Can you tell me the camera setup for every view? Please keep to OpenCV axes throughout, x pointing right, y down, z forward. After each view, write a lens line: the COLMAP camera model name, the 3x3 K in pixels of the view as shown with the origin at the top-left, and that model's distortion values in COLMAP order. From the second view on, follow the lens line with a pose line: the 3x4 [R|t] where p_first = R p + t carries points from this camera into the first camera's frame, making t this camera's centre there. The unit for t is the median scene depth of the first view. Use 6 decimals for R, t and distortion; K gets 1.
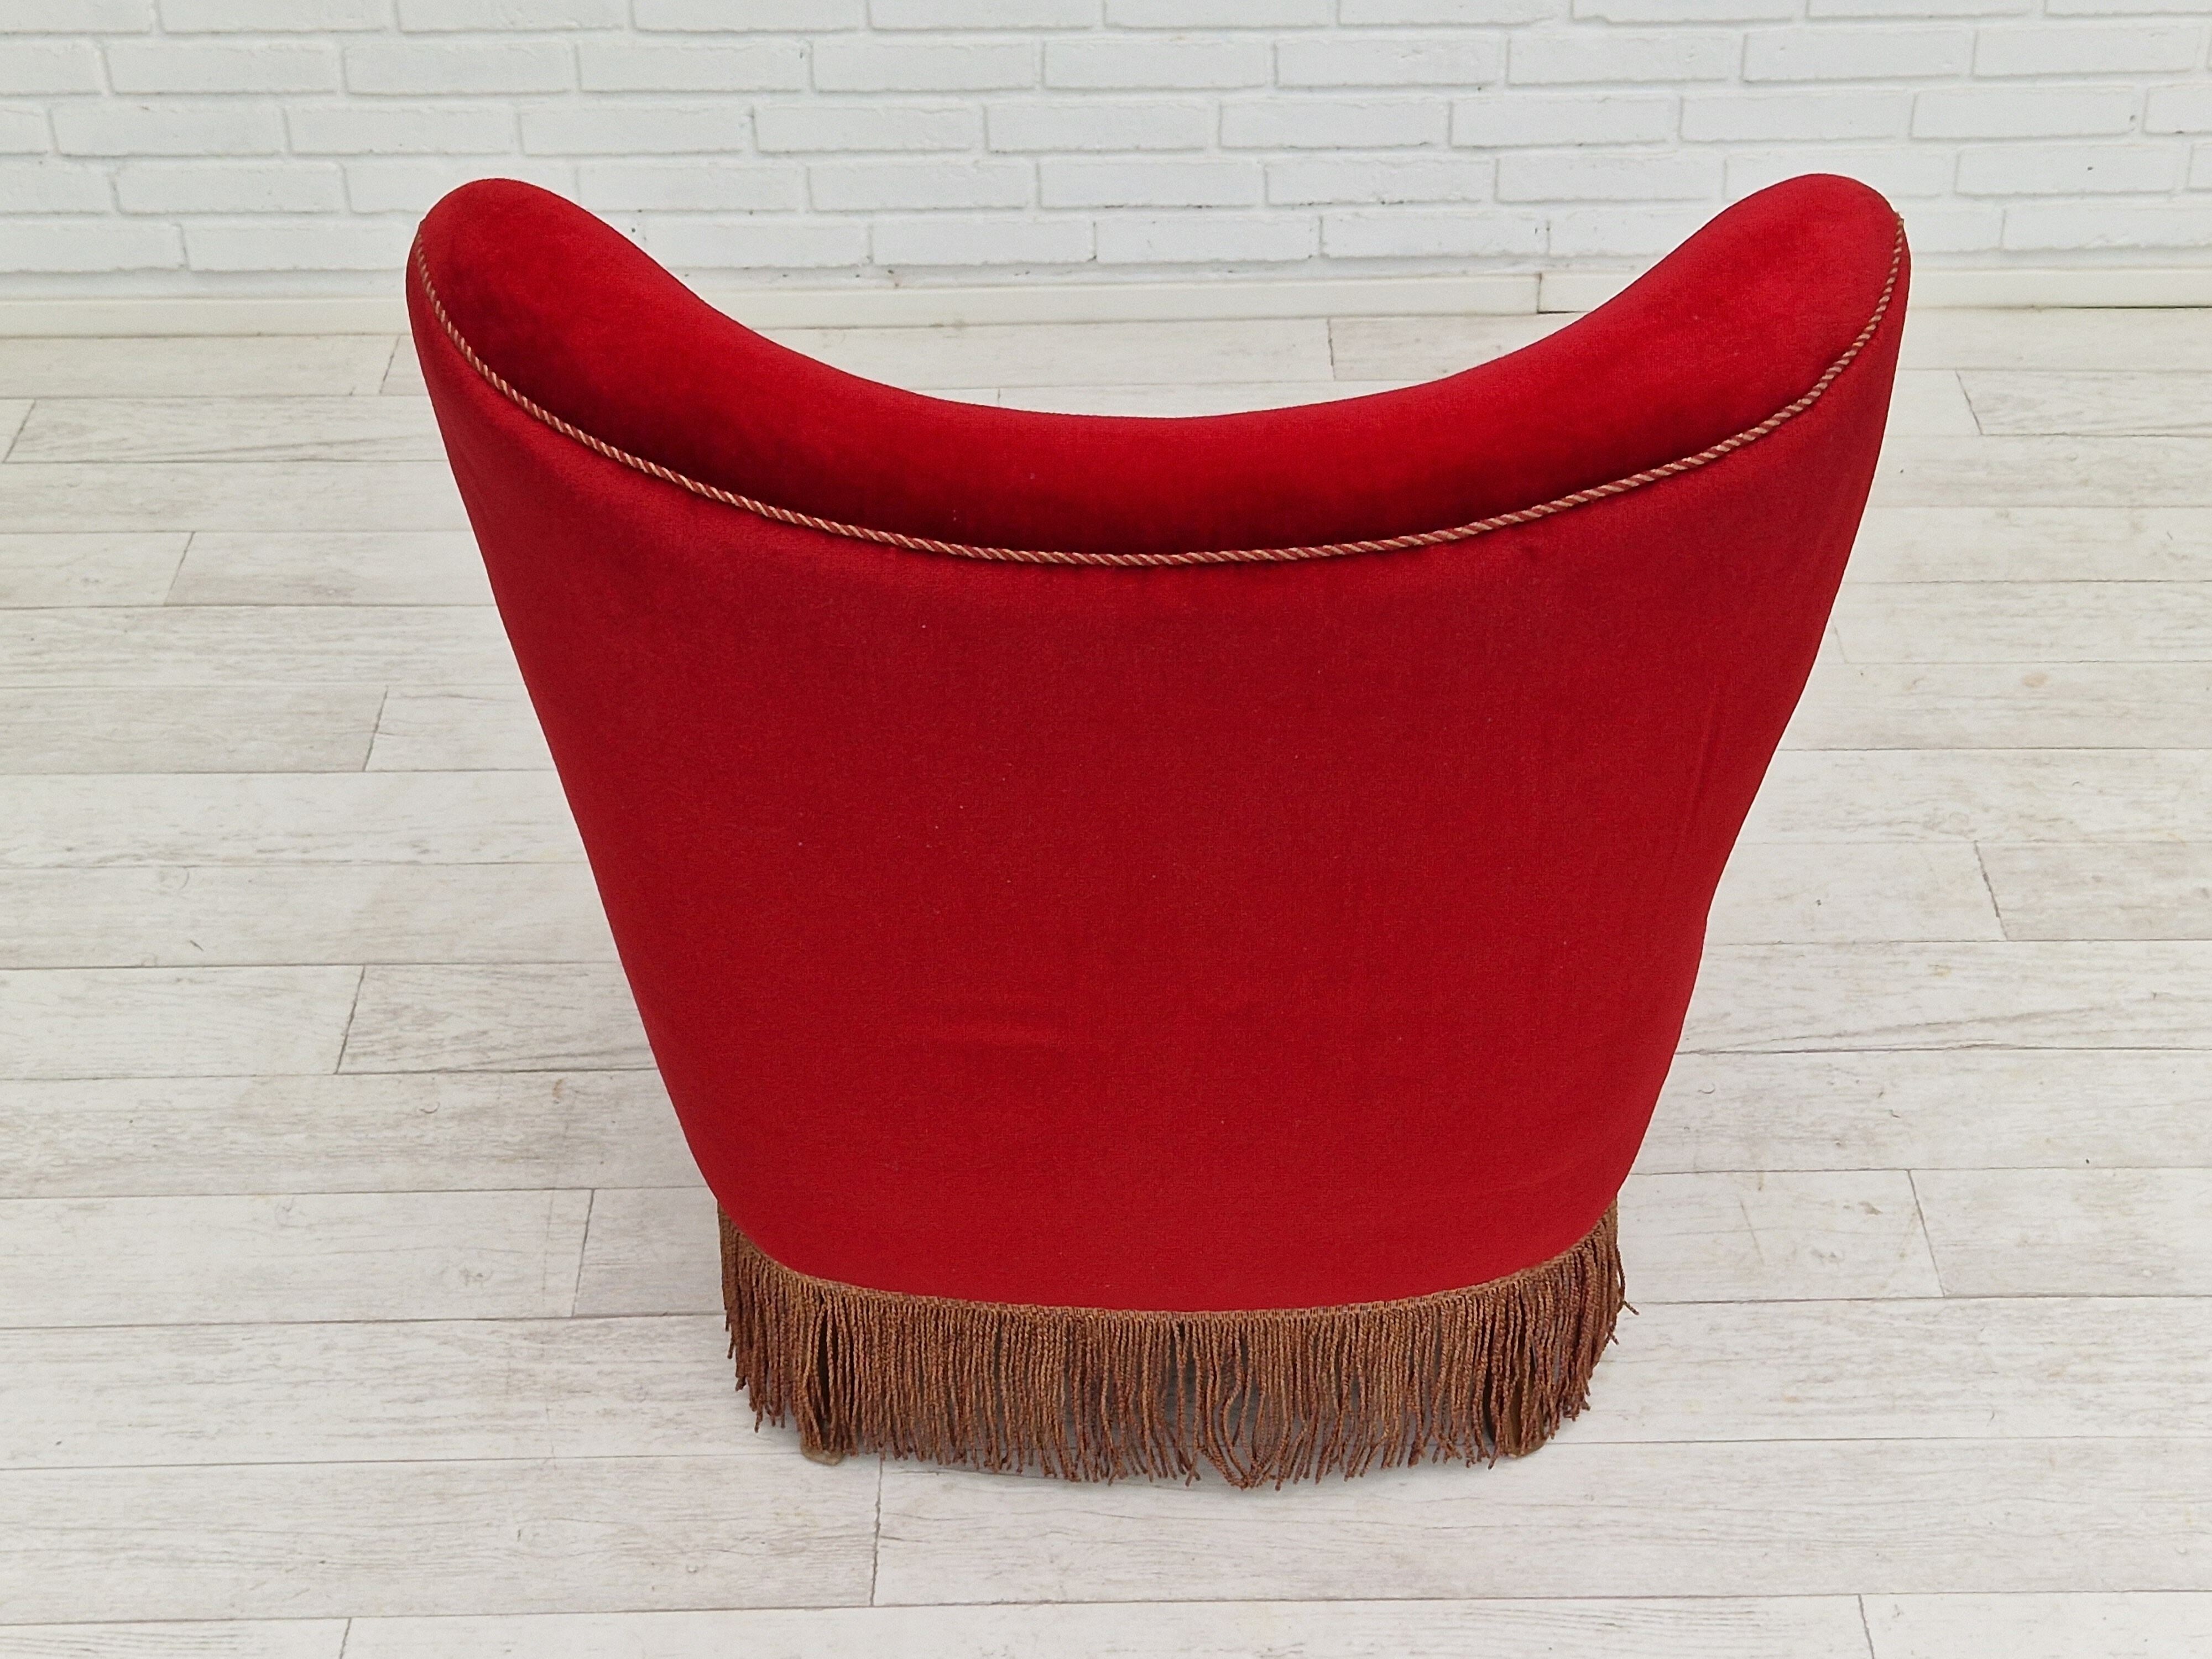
lens RADIAL K [[3683.2, 0, 1152.7], [0, 3683.2, 860.5], [0, 0, 1]] dist [0.070236, 0.000000]
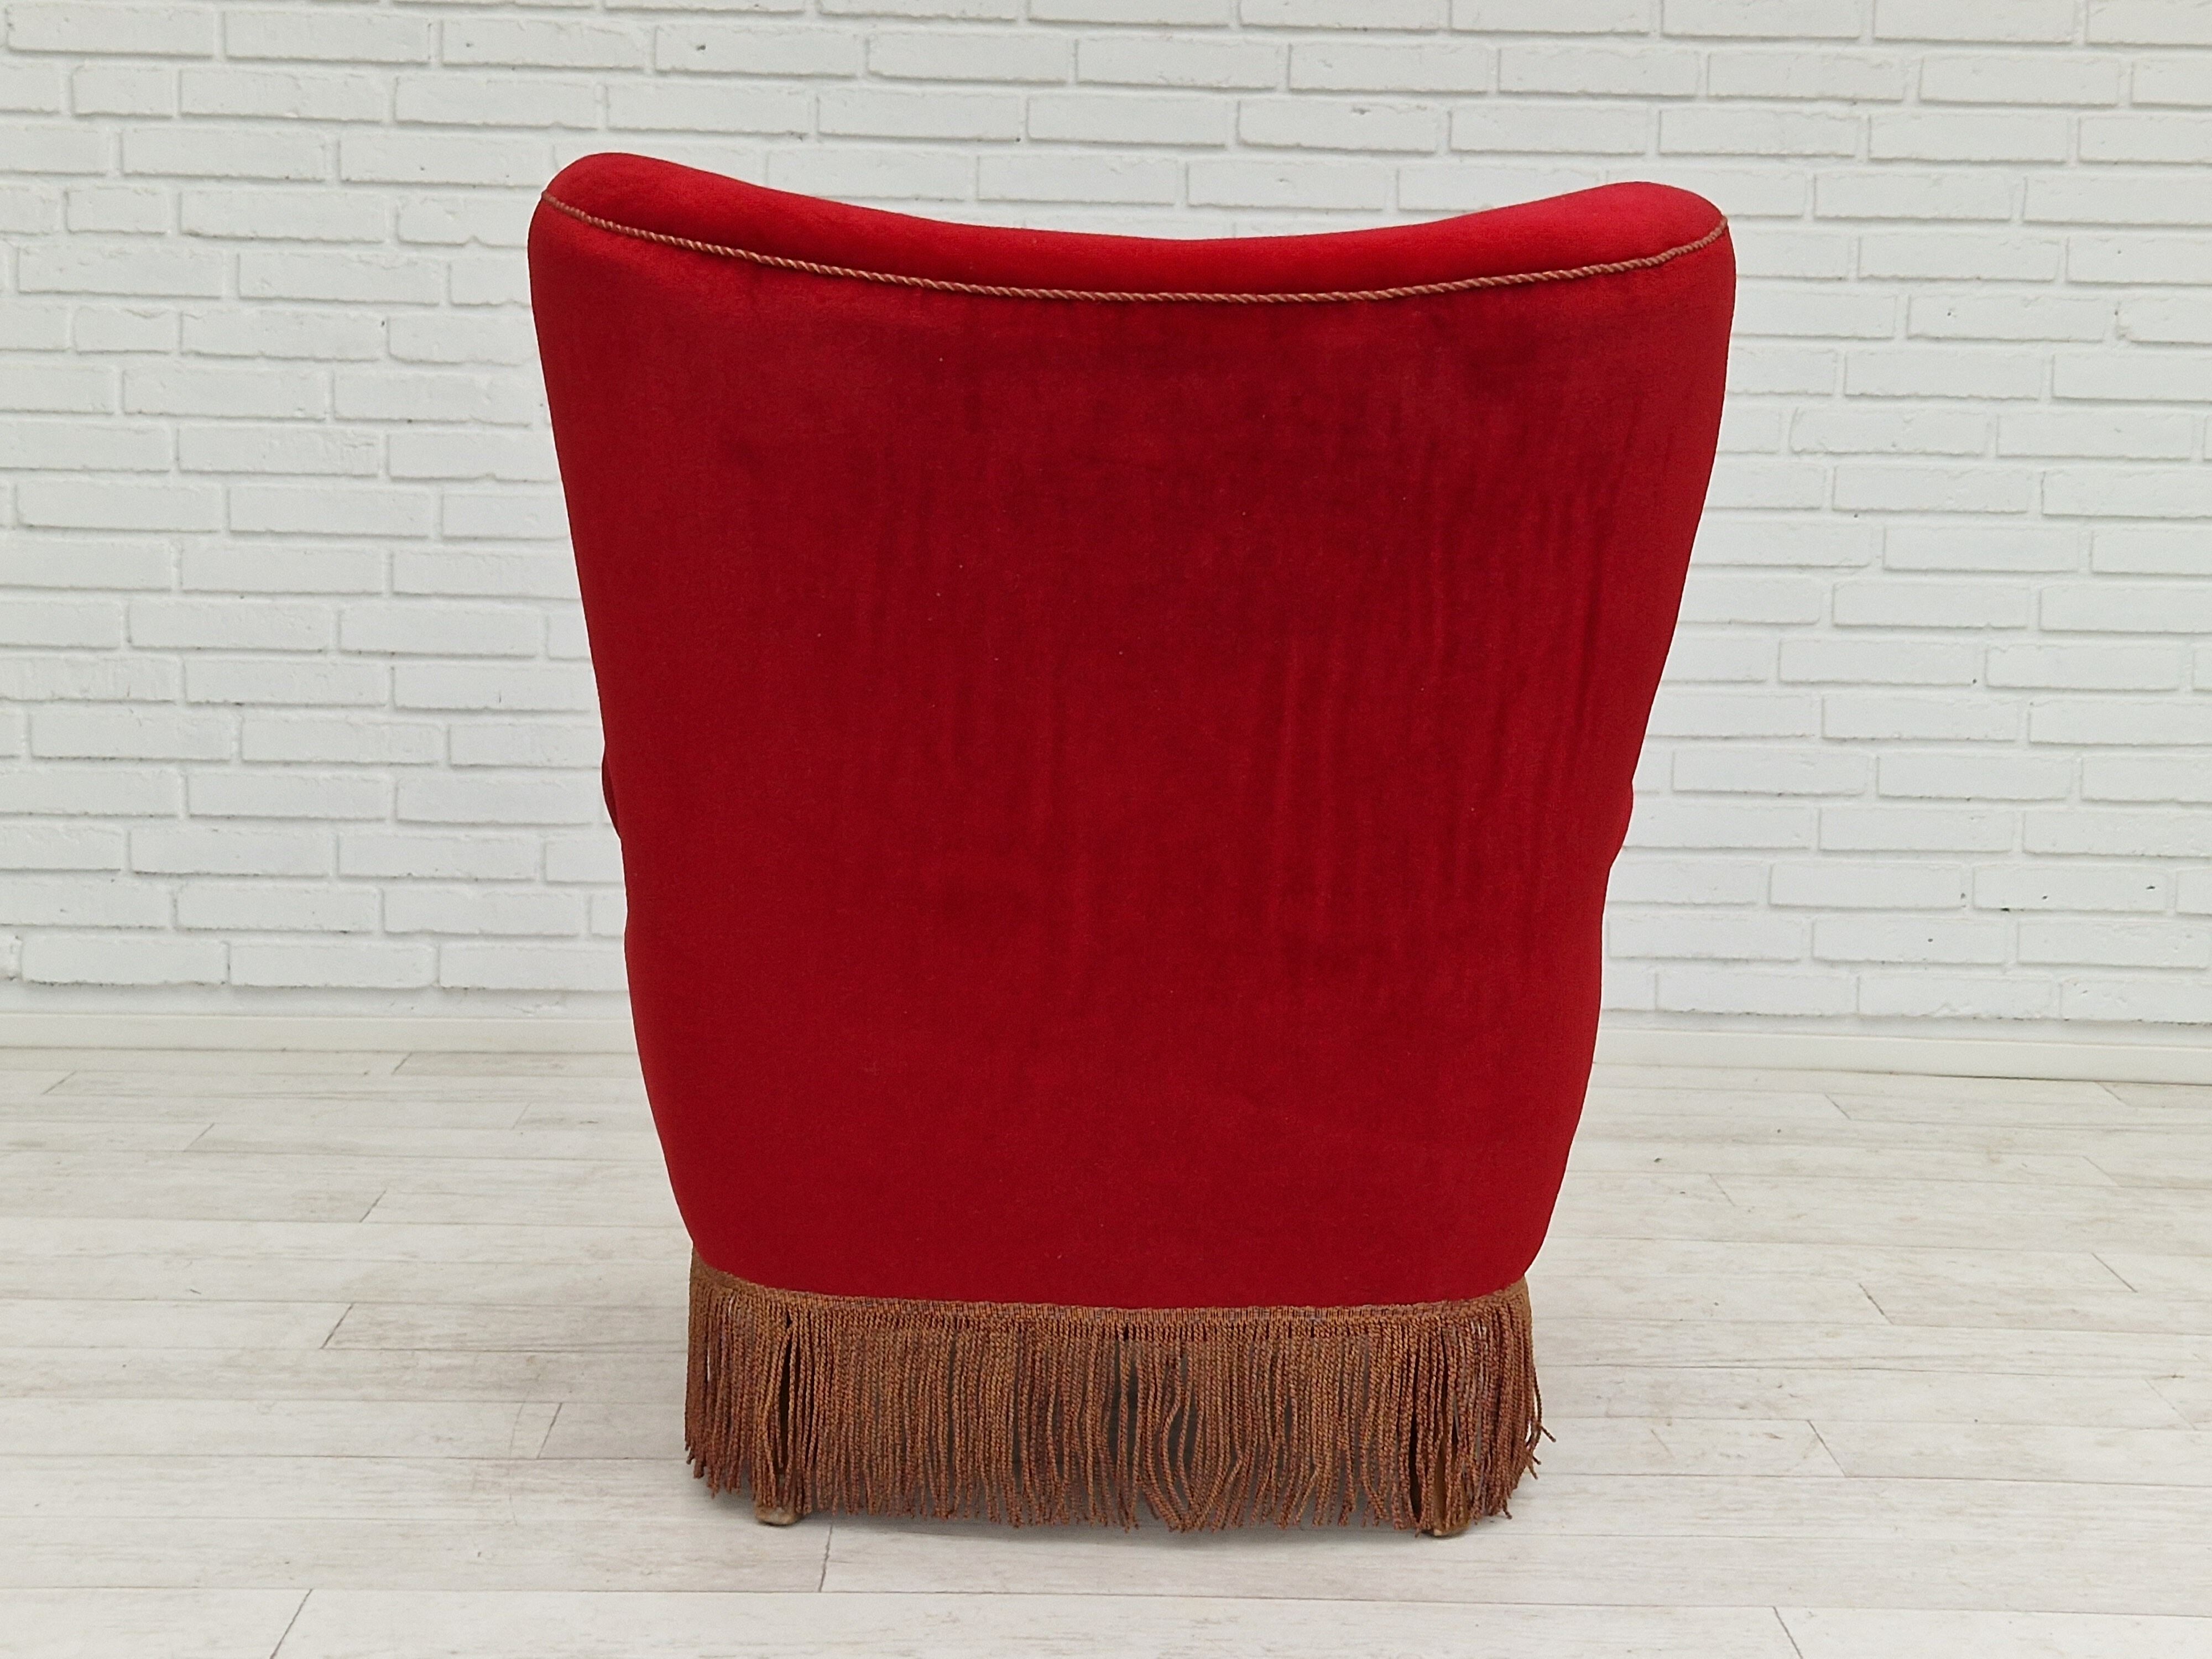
lens RADIAL K [[3683.2, 0, 1139.7], [0, 3683.2, 846.3], [0, 0, 1]] dist [0.070236, 0.000000]
pose [[0.999525, 0.027767, 0.013403, -0.005134], [-0.018533, 0.888476, -0.458548, 0.390637], [-0.024641, 0.458082, 0.888569, -0.010548]]
